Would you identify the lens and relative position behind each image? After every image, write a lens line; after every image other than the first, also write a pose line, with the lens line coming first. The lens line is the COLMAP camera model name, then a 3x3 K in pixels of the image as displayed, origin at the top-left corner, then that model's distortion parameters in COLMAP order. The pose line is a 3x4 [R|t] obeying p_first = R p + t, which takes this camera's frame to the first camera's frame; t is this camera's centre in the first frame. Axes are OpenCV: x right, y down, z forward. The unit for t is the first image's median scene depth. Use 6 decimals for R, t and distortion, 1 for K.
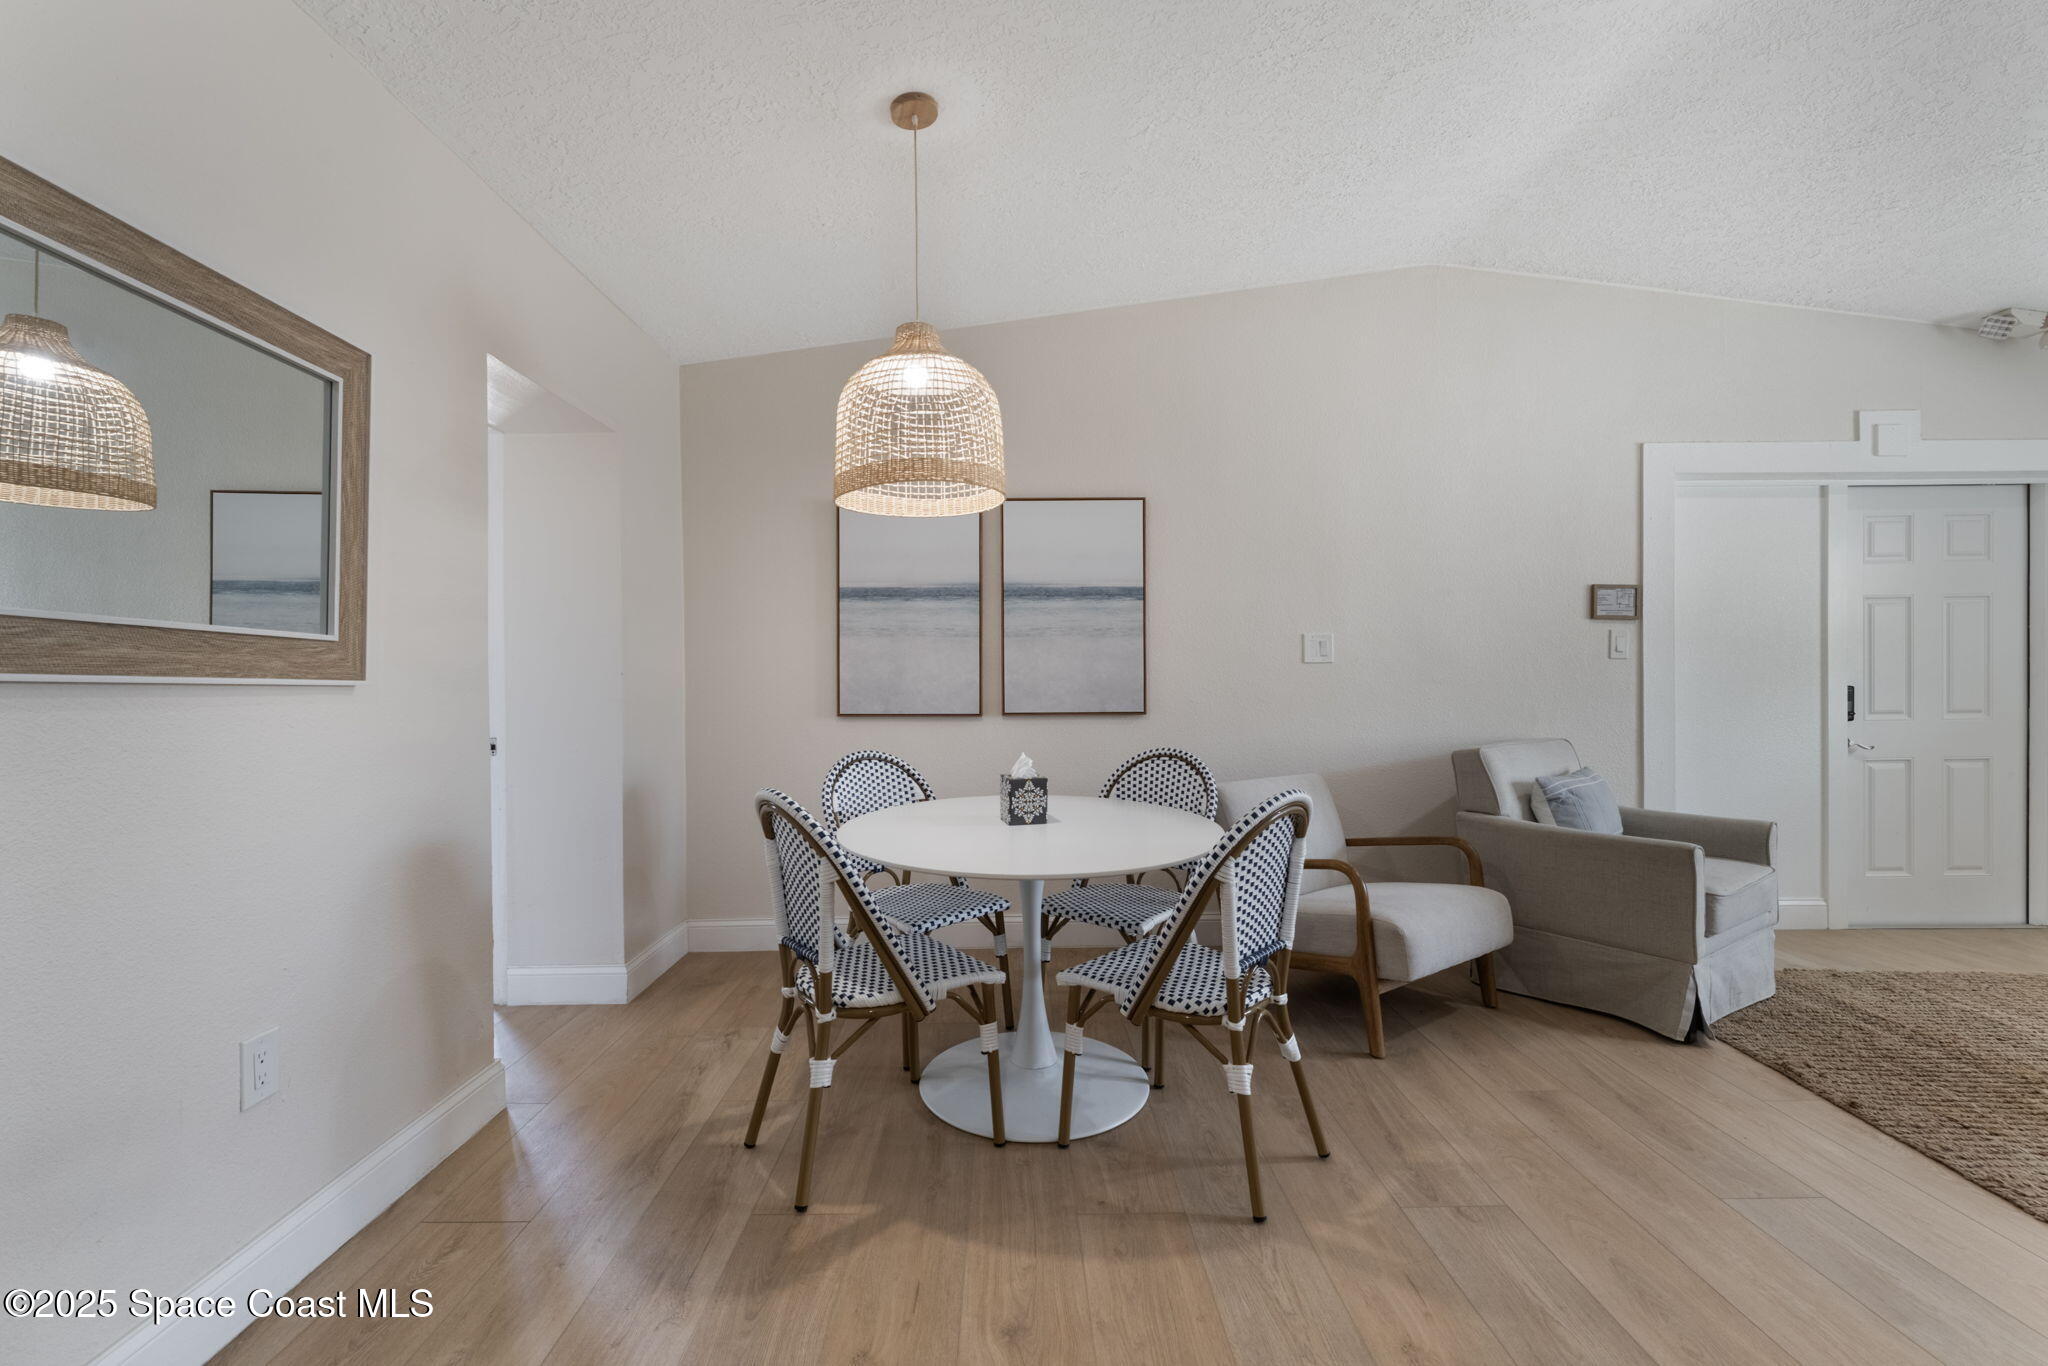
lens RADIAL K [[852.2, 0, 1028.1], [0, 852.2, 678.8], [0, 0, 1]] dist [-0.003355, -0.000118]
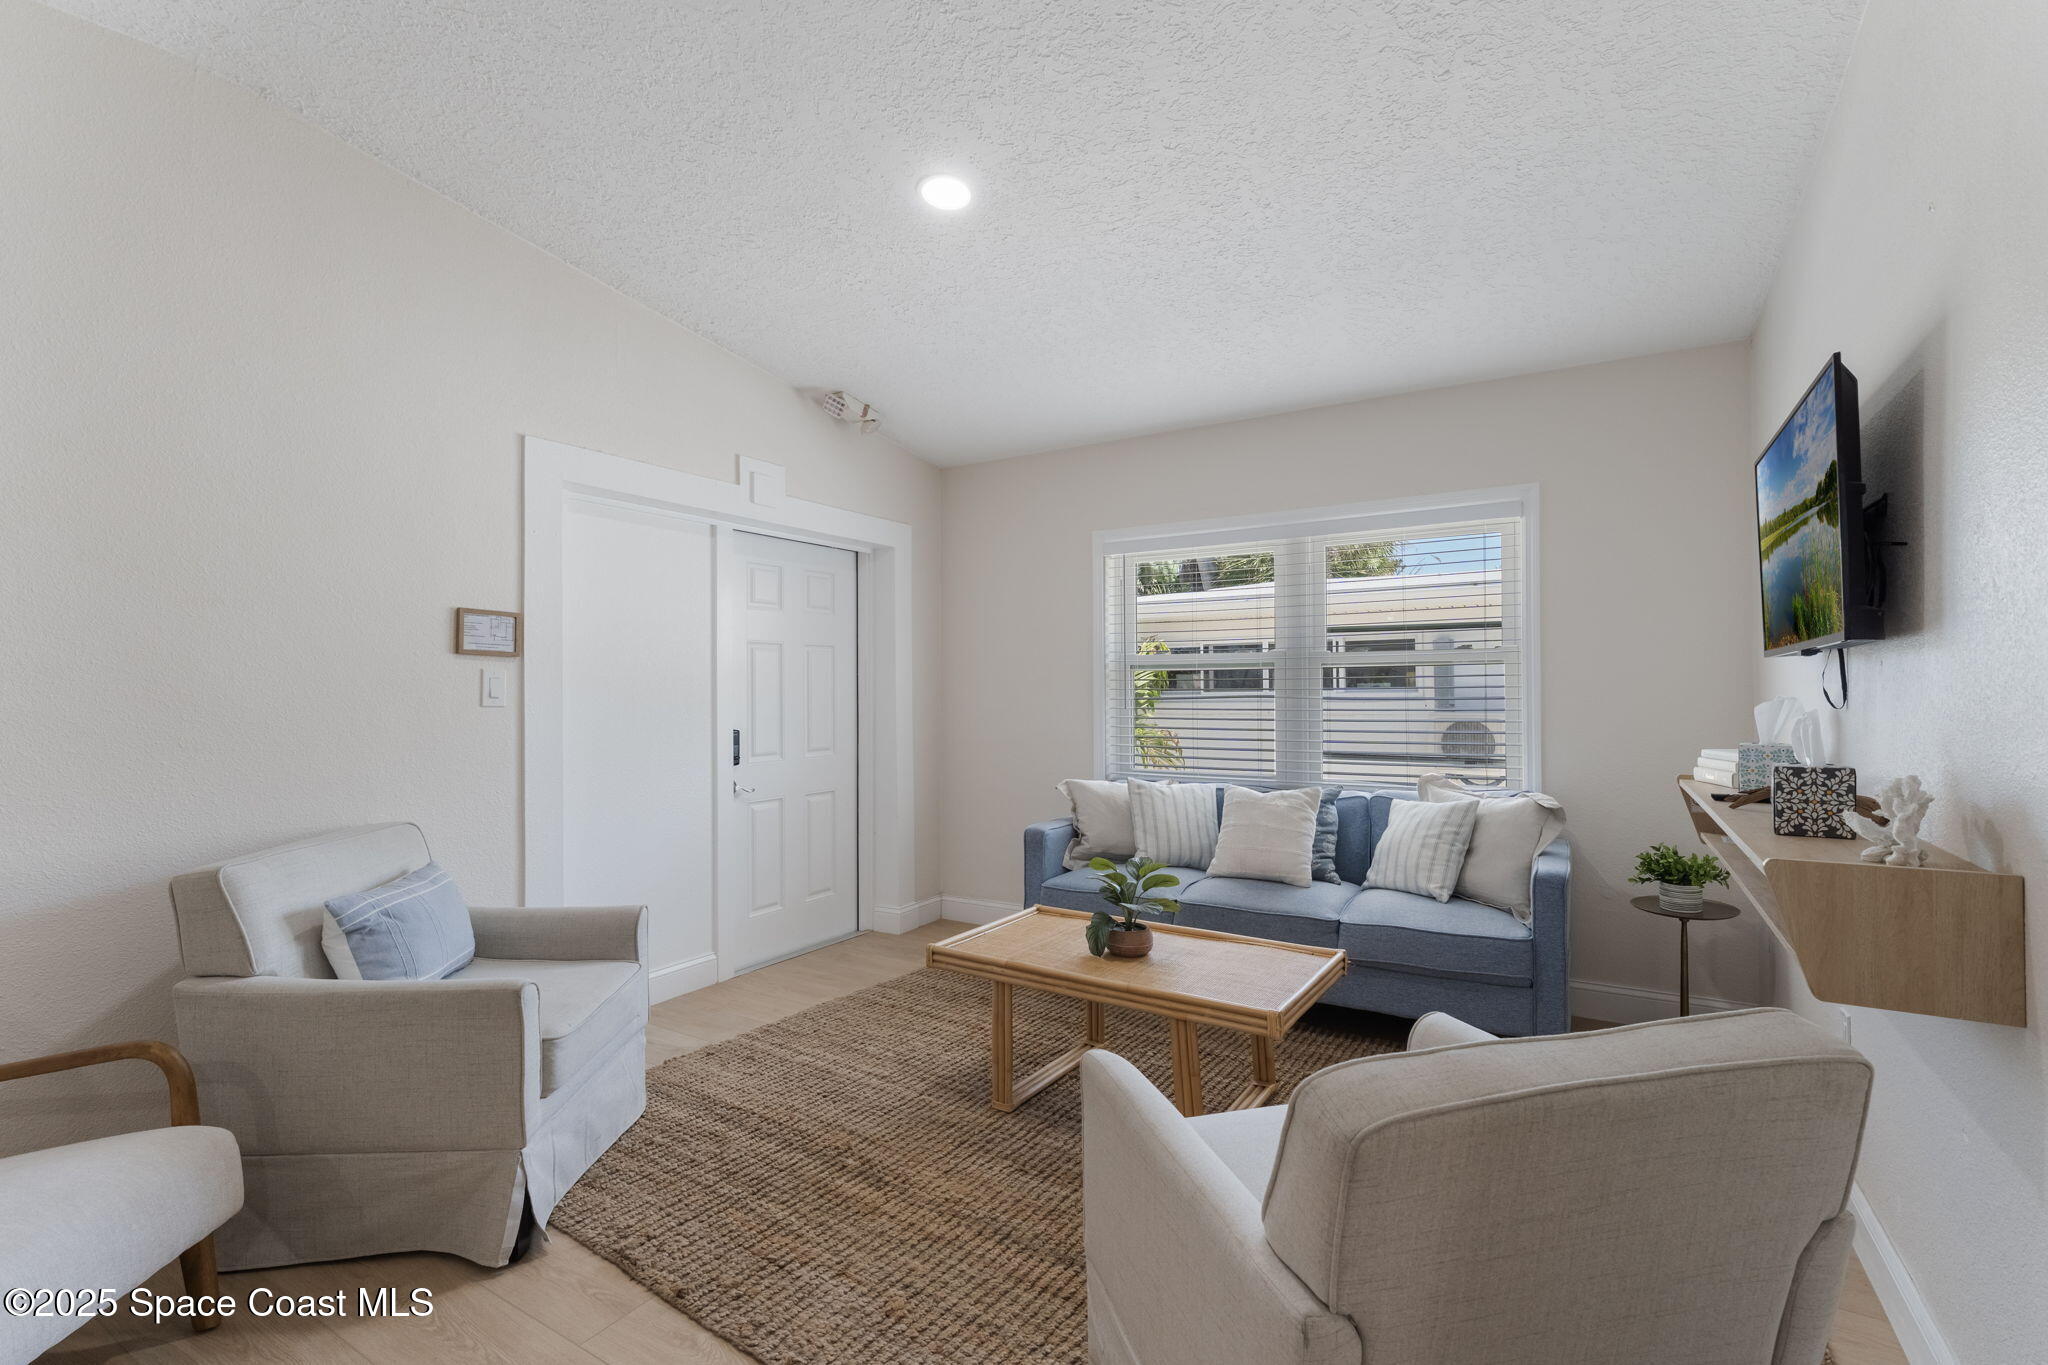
lens RADIAL K [[852.2, 0, 1025.4], [0, 852.2, 689.6], [0, 0, 1]] dist [-0.003355, -0.000118]
pose [[0.513815, -0.001422, 0.857900, 0.318006], [0.006738, 0.999974, -0.002378, -0.038386], [-0.857874, 0.007002, 0.513812, 0.217348]]
